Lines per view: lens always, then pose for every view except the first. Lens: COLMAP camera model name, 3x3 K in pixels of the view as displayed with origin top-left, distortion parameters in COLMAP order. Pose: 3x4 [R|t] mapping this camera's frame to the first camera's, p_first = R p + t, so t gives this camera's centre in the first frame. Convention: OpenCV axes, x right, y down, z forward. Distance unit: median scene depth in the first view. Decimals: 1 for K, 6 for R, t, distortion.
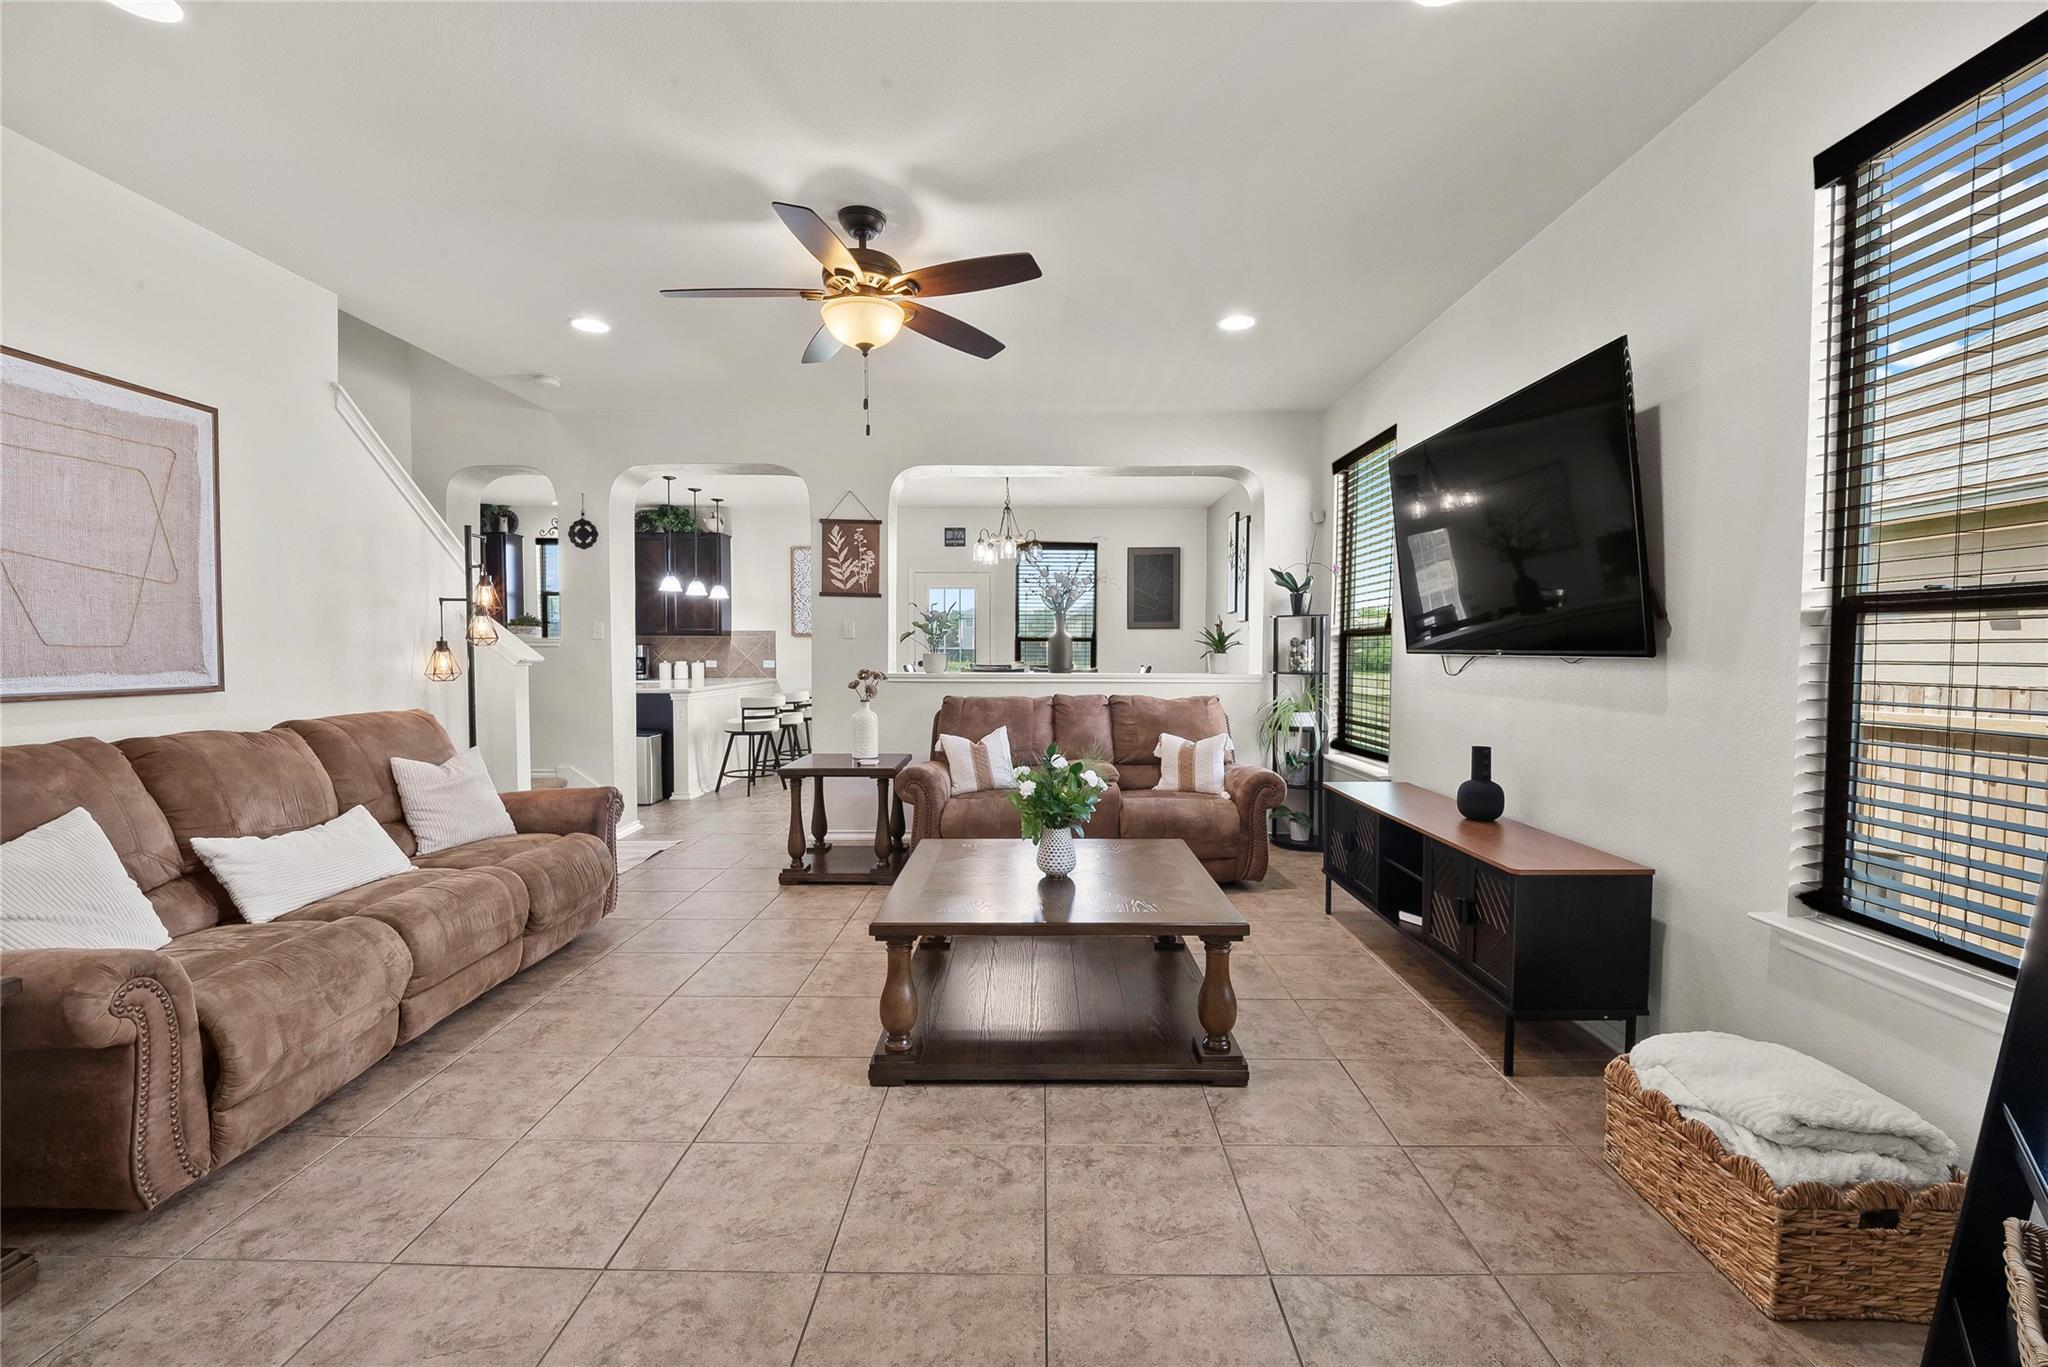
lens RADIAL K [[845.4, 0, 1029.7], [0, 845.4, 687.5], [0, 0, 1]] dist [0.014681, -0.023461]
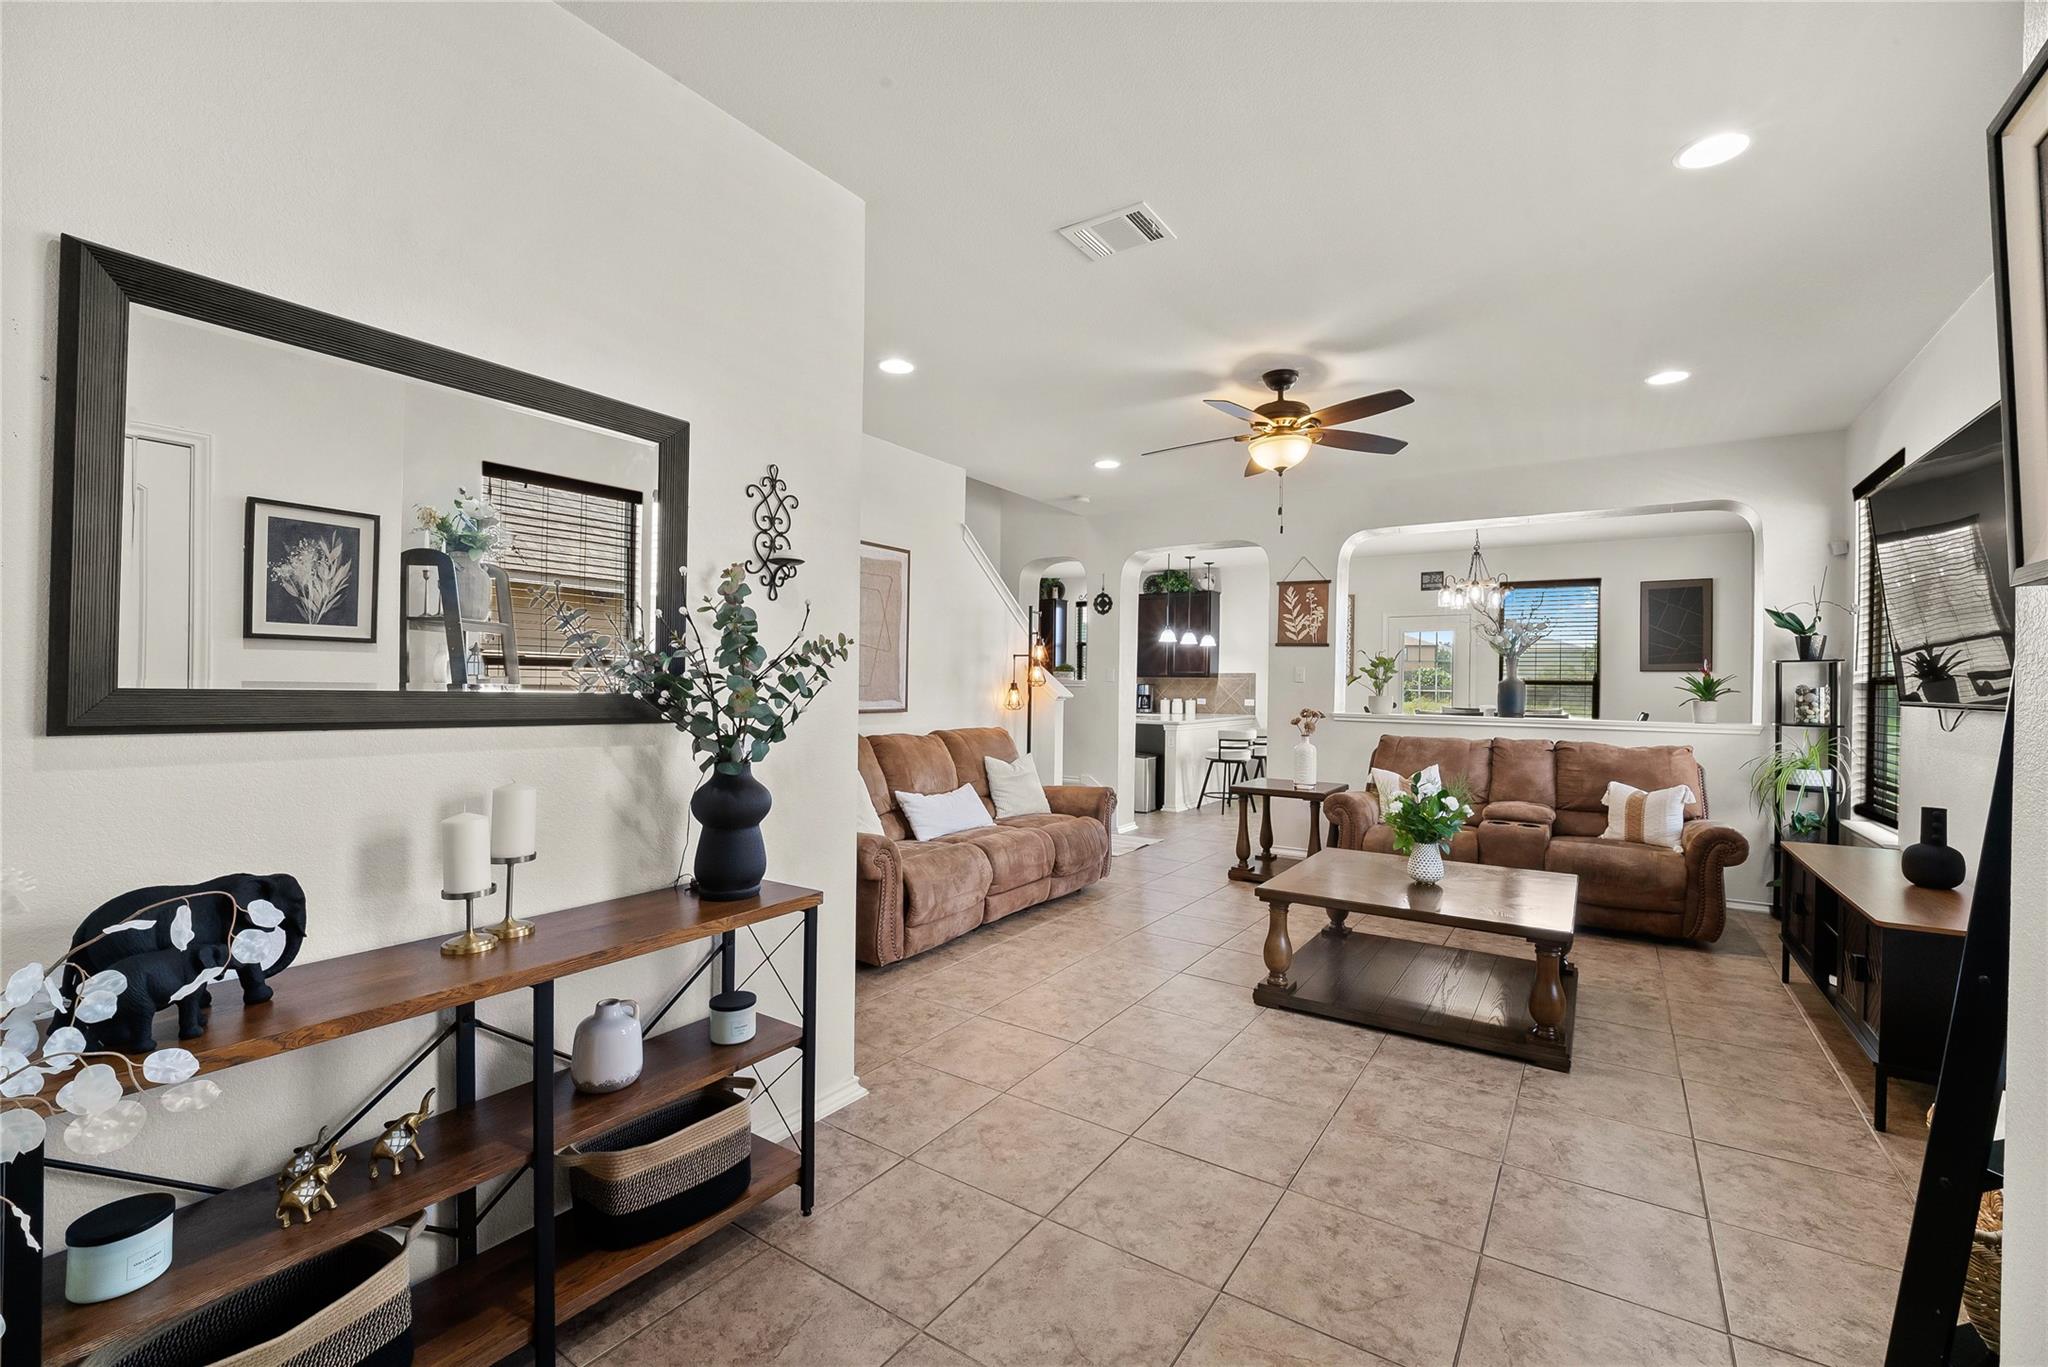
lens RADIAL K [[845.4, 0, 1029.7], [0, 845.4, 687.5], [0, 0, 1]] dist [0.014681, -0.023461]
pose [[0.833246, 0.010888, -0.552796, 0.147496], [-0.035797, 0.998771, -0.034286, 0.003383], [0.551743, 0.048358, 0.832611, -0.217194]]
